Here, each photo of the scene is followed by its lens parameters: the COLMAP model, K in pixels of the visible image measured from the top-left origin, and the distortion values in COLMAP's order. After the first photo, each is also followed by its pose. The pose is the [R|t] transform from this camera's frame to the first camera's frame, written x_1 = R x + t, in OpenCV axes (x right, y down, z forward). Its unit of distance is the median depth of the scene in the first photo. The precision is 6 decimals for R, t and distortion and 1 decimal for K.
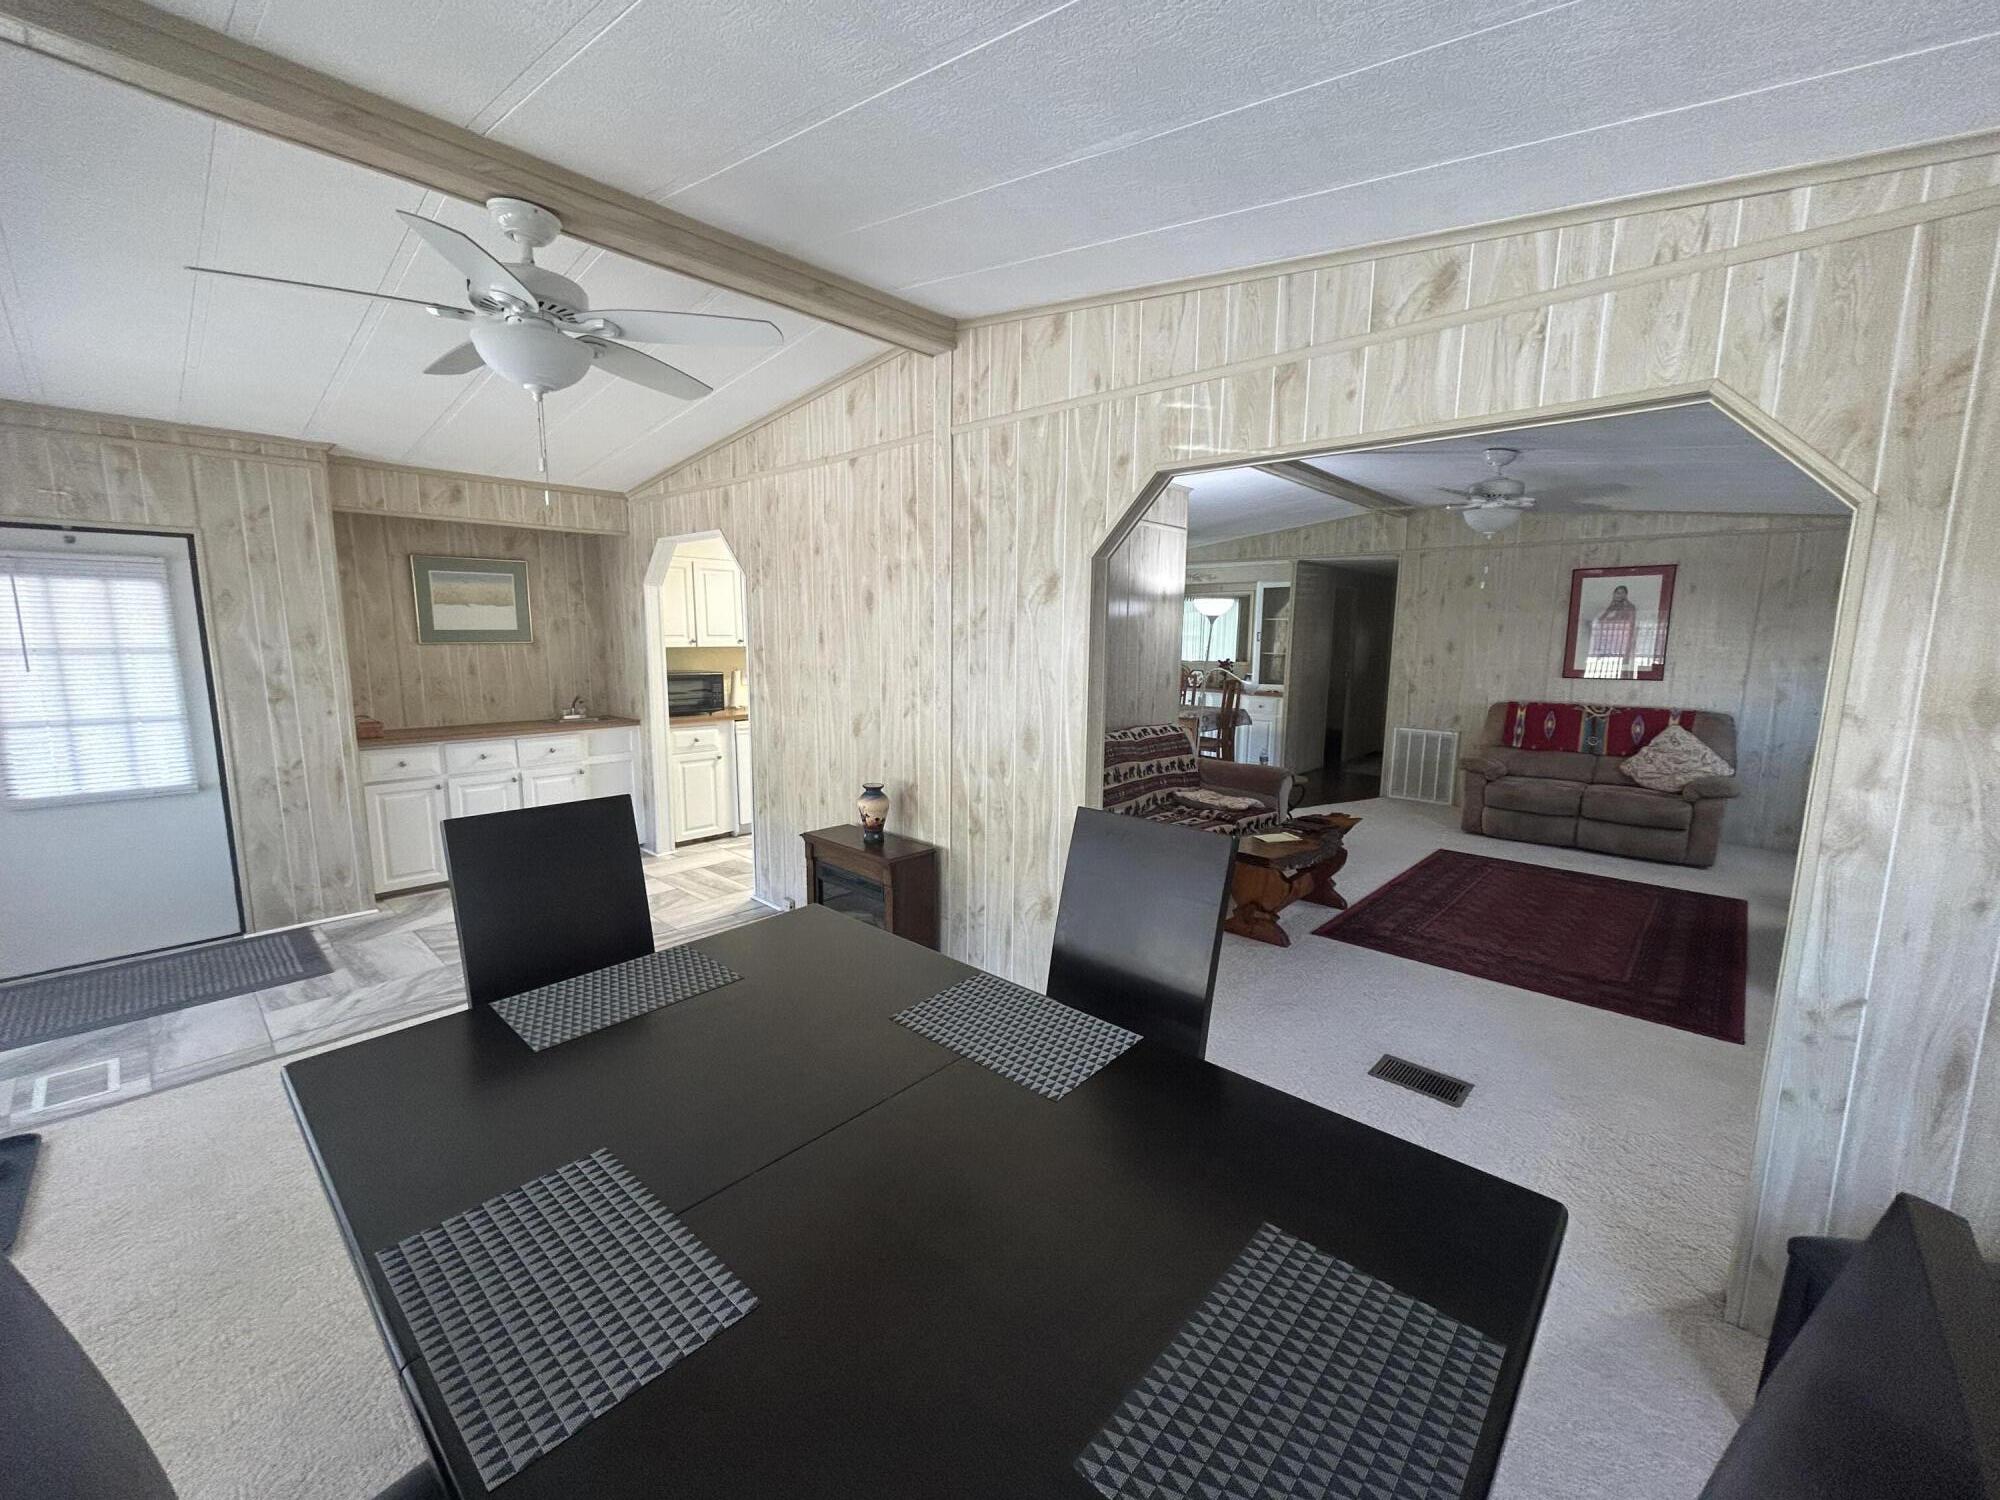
lens RADIAL K [[806.5, 0, 1000.0], [0, 806.5, 750.0], [0, 0, 1]] dist [0.001804, 0.000020]
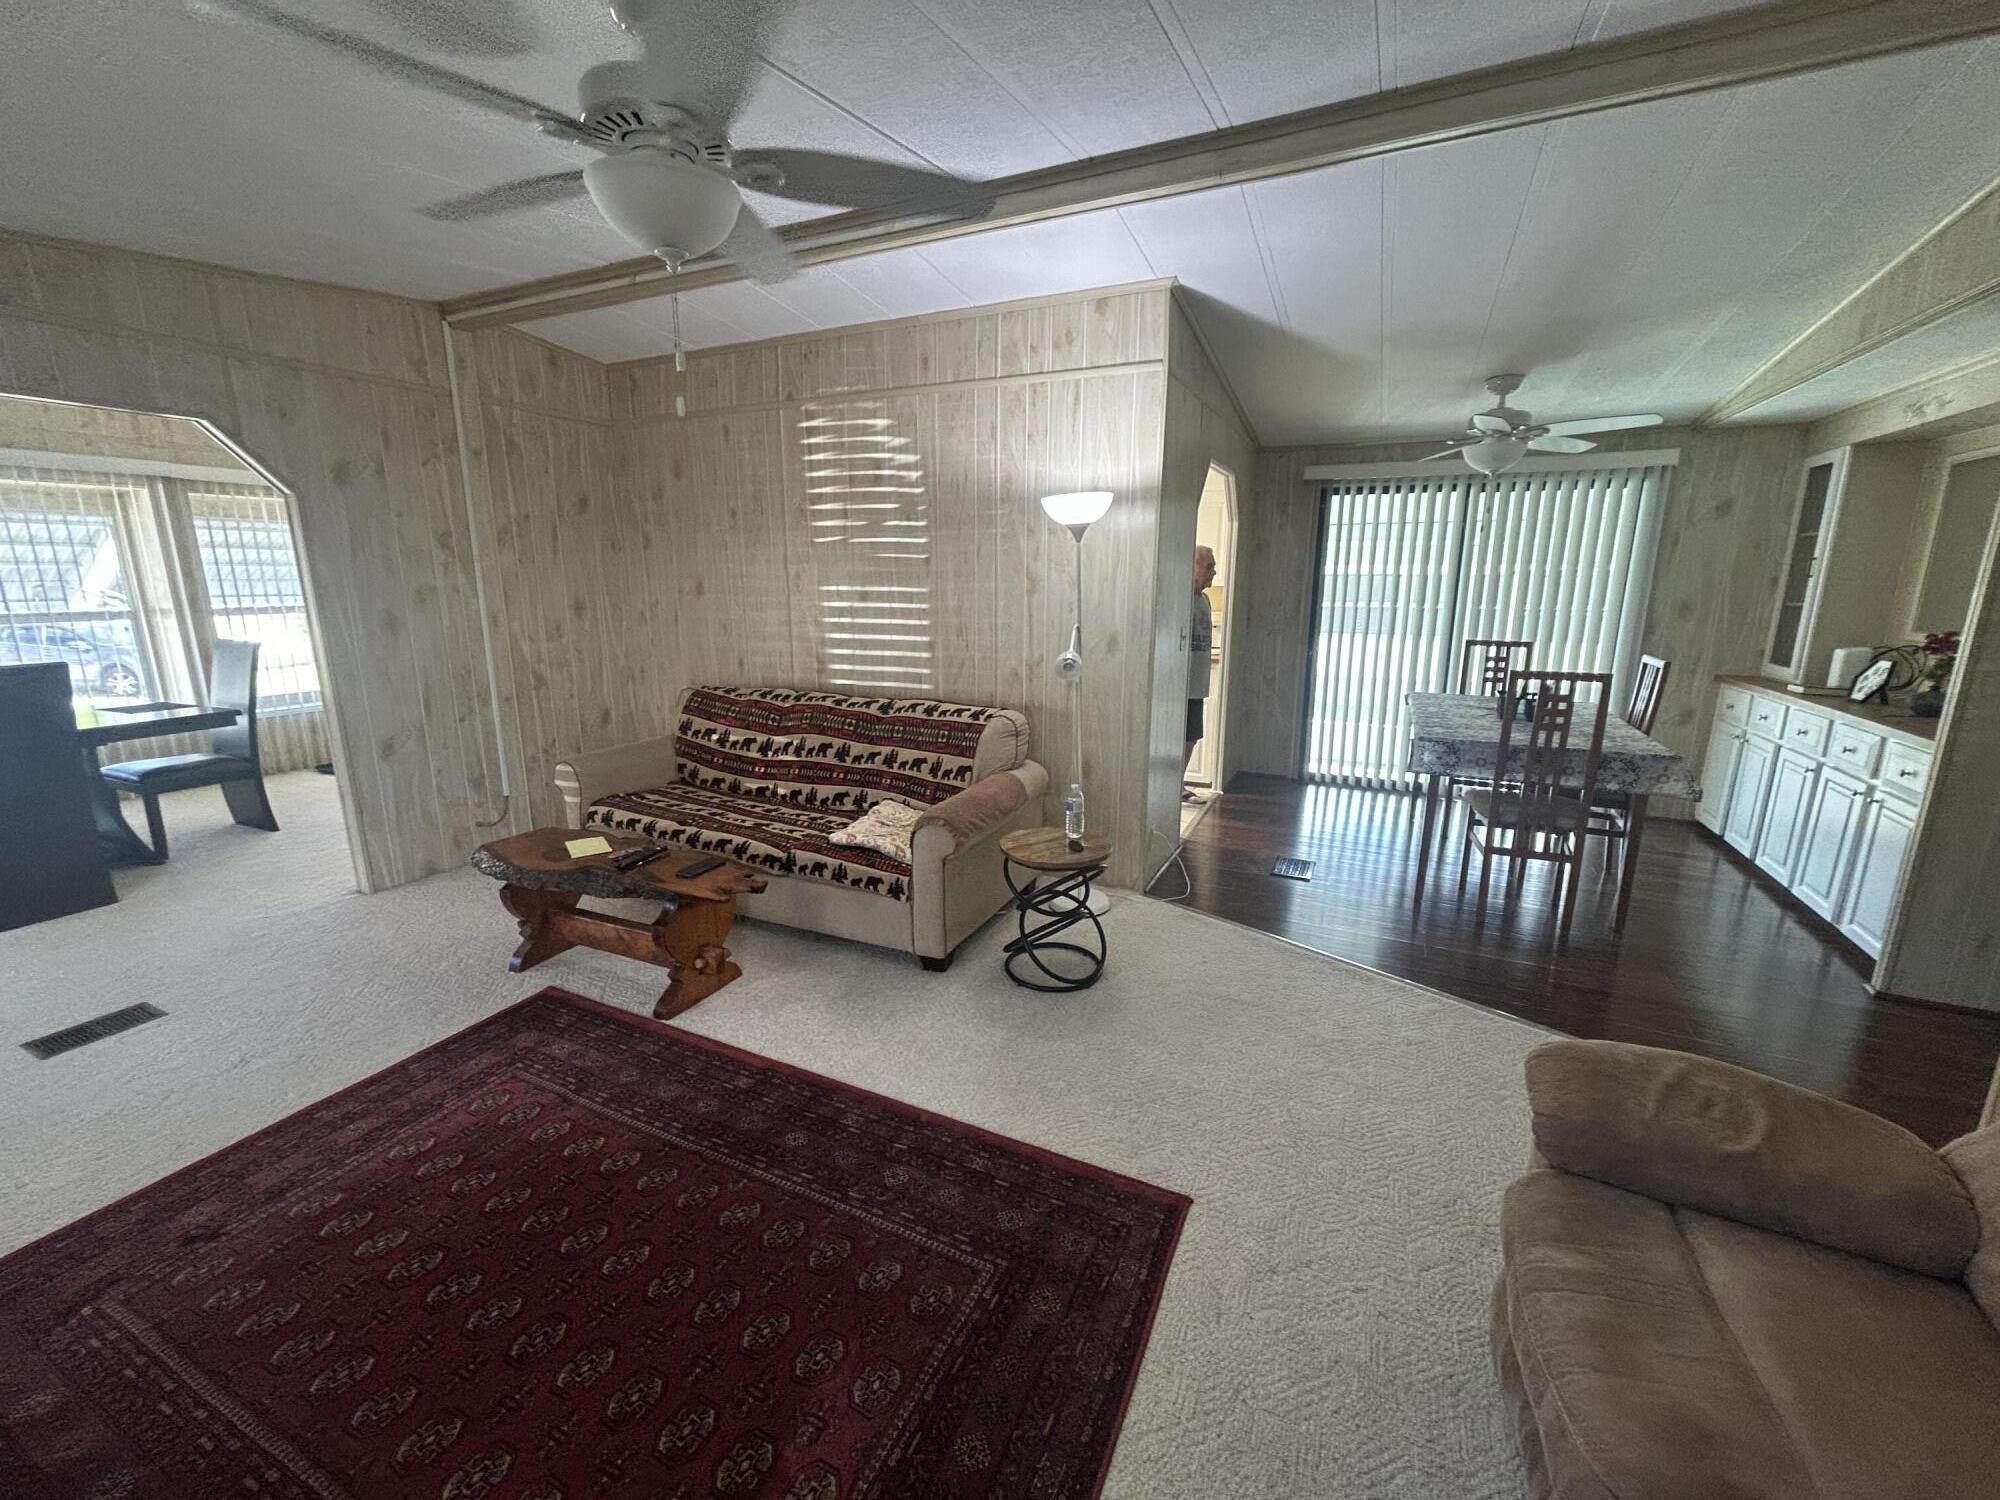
lens RADIAL K [[806.5, 0, 1000.0], [0, 806.5, 750.0], [0, 0, 1]] dist [0.001804, 0.000020]
pose [[0.297040, 0.195217, -0.934697, 1.033685], [-0.137307, 0.977437, 0.160509, -0.130296], [0.944941, 0.080663, 0.317142, 1.044297]]
